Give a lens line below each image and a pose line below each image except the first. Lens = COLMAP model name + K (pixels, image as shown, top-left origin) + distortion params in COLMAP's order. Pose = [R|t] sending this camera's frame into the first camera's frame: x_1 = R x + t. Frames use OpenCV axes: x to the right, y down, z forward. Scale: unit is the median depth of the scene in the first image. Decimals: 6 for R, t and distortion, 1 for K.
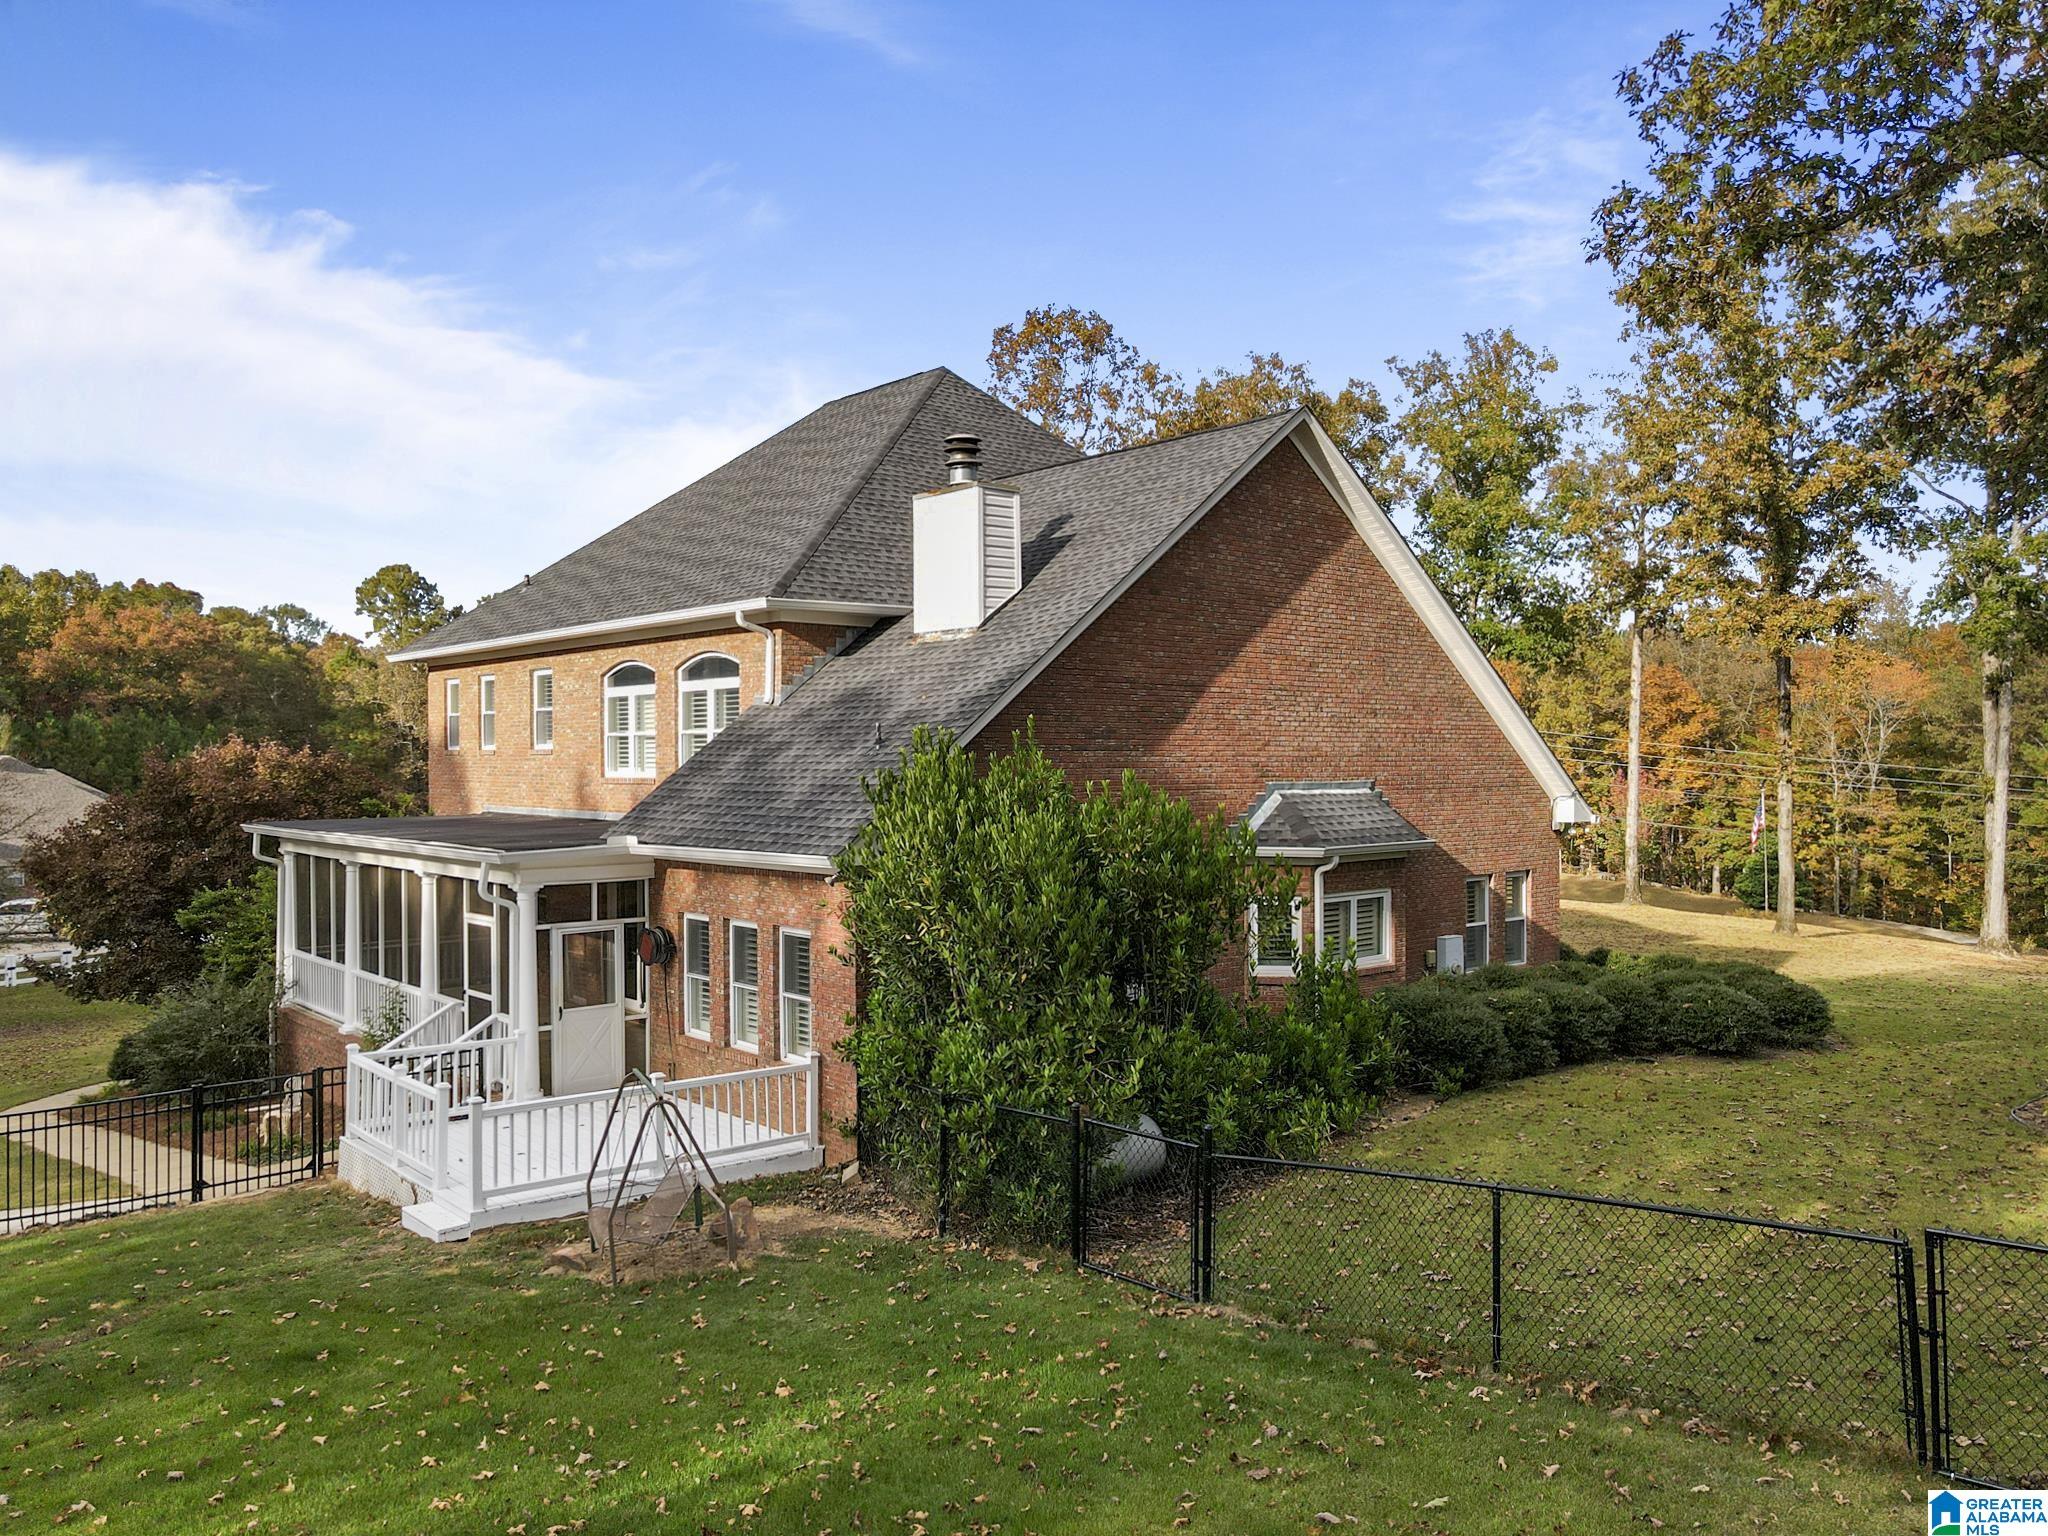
lens RADIAL K [[1484.1, 0, 1024.0], [0, 1484.1, 768.0], [0, 0, 1]] dist [-0.003336, 0.034918]
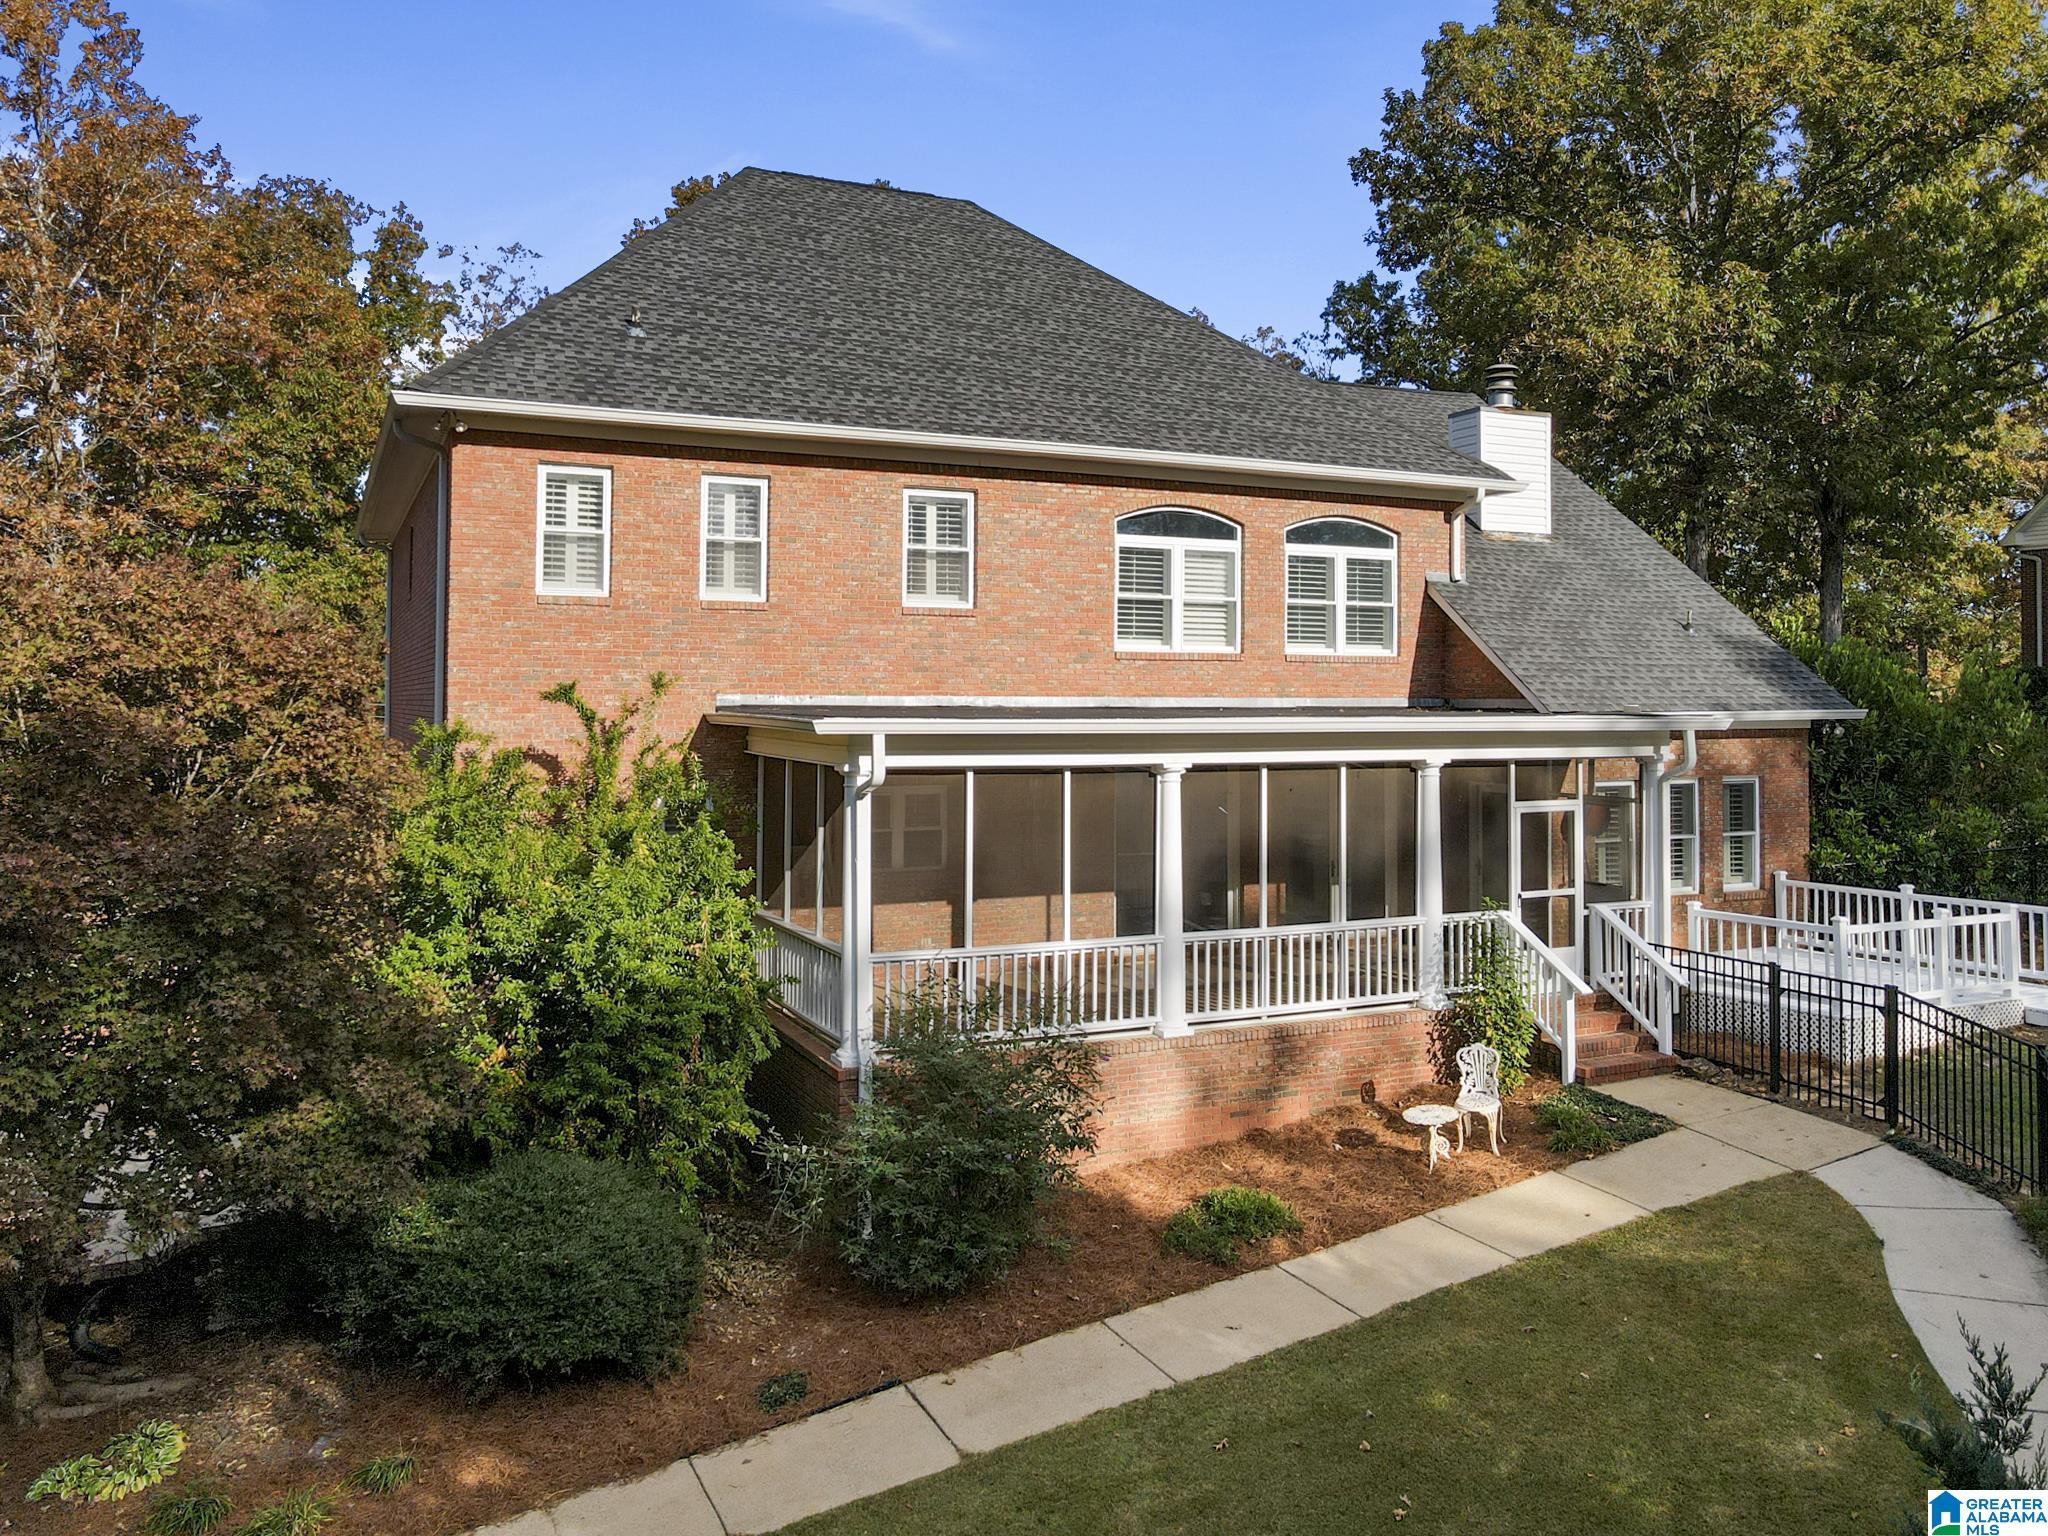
lens RADIAL K [[1534.1, 0, 1015.0], [0, 1534.1, 689.1], [0, 0, 1]] dist [0.010320, 0.003263]
pose [[0.298115, 0.015975, 0.954396, -1.203423], [0.002570, 0.999843, -0.017539, 0.044648], [-0.954527, 0.007682, 0.298027, 0.941406]]
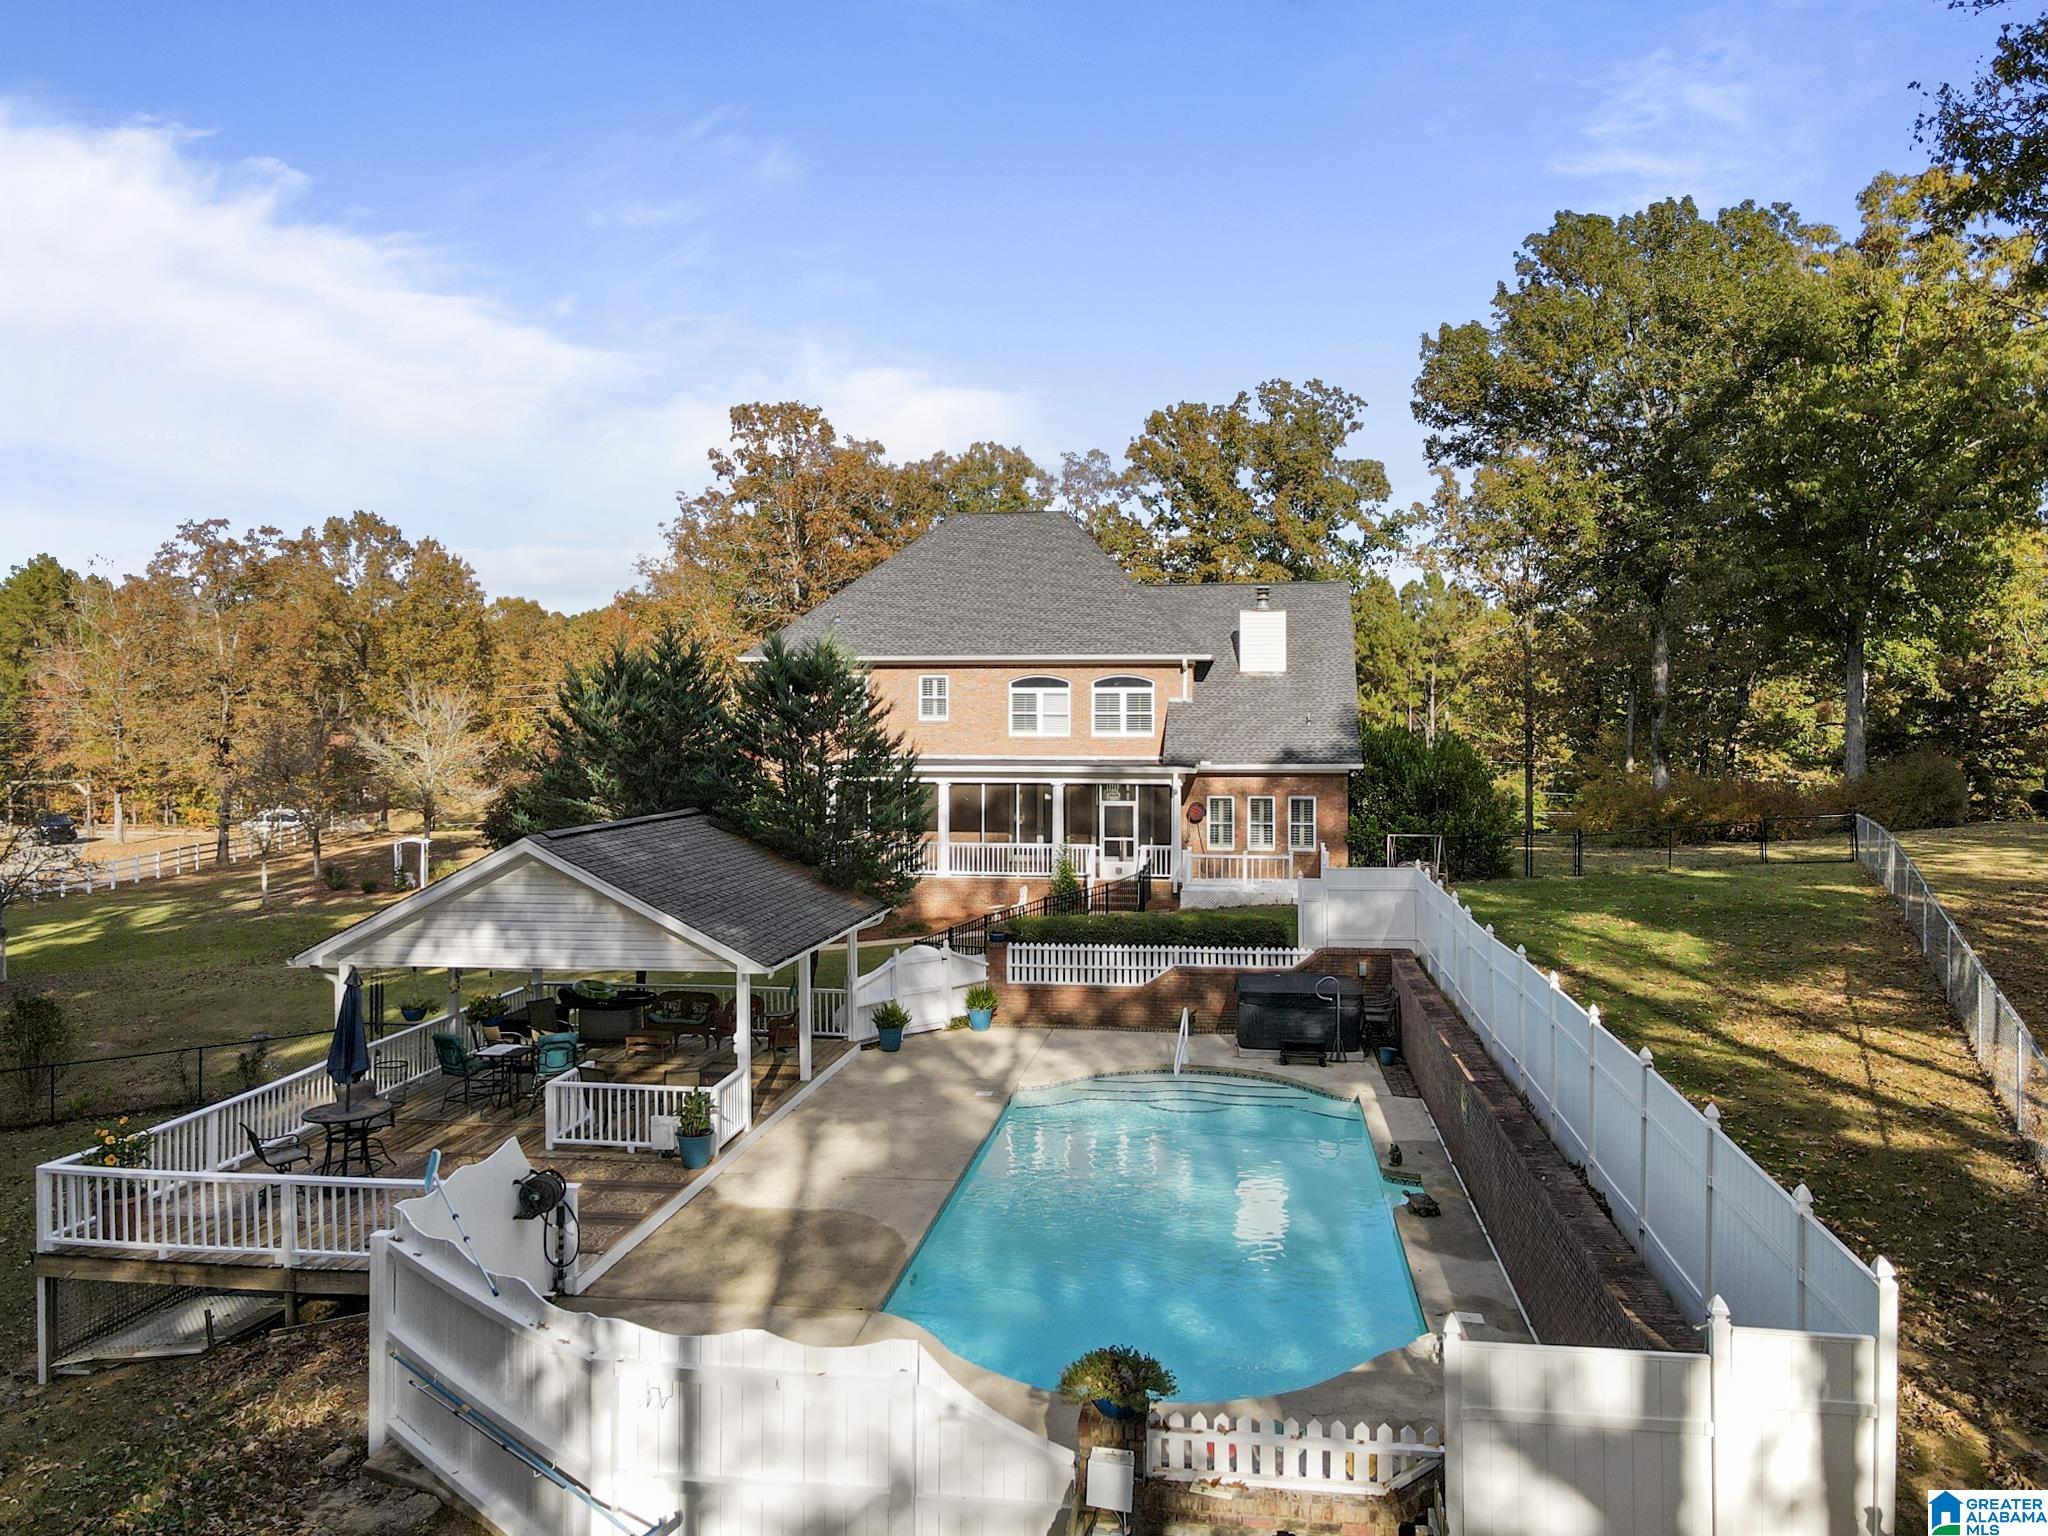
lens RADIAL K [[1507.3, 0, 1028.2], [0, 1507.3, 731.1], [0, 0, 1]] dist [-0.002486, 0.028825]
pose [[0.771999, 0.004701, 0.635606, -1.670700], [-0.000068, 0.999973, -0.007314, 0.014815], [-0.635623, 0.005603, 0.771979, -0.520965]]
